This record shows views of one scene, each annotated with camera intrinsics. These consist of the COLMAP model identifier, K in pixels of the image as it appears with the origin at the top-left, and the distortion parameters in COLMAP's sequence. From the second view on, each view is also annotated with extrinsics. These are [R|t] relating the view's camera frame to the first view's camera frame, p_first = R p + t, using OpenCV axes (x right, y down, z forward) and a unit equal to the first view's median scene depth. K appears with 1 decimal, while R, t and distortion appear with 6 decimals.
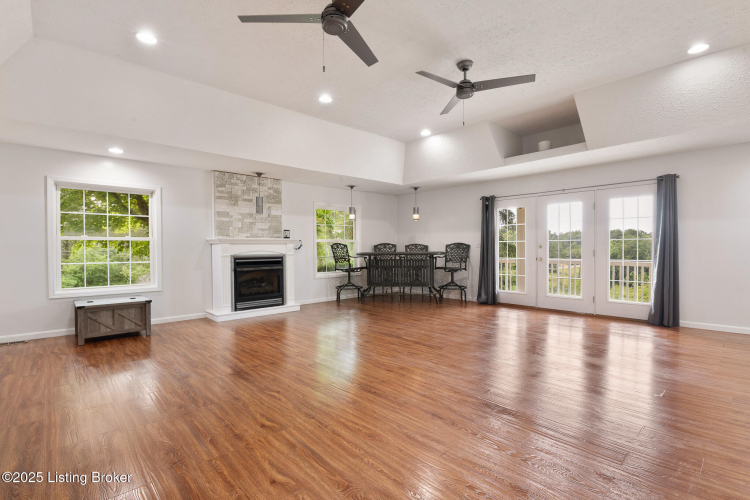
lens RADIAL K [[351.1, 0, 373.6], [0, 351.1, 244.2], [0, 0, 1]] dist [0.002510, -0.000193]
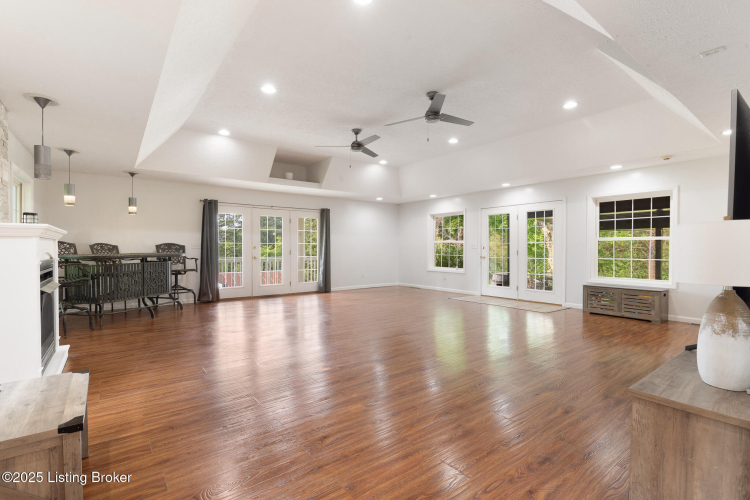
lens RADIAL K [[351.1, 0, 373.6], [0, 351.1, 244.2], [0, 0, 1]] dist [0.002510, -0.000193]
pose [[0.087514, 0.014045, 0.996064, -0.726890], [-0.011692, 0.999846, -0.013071, 0.005143], [-0.996095, -0.010502, 0.087665, 0.447496]]
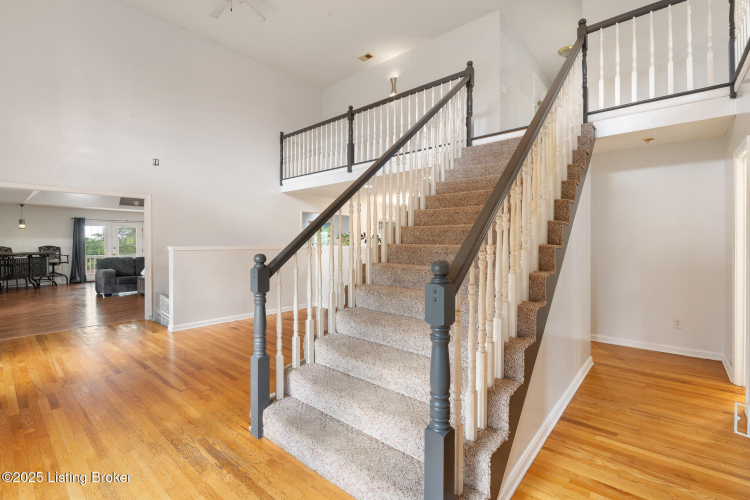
lens RADIAL K [[341.0, 0, 359.7], [0, 341.0, 236.9], [0, 0, 1]] dist [0.000210, 0.000047]
pose [[-0.096670, 0.020019, 0.995115, -1.495794], [-0.006706, 0.999762, -0.020764, -0.023026], [-0.995294, -0.008681, -0.096513, -0.170521]]
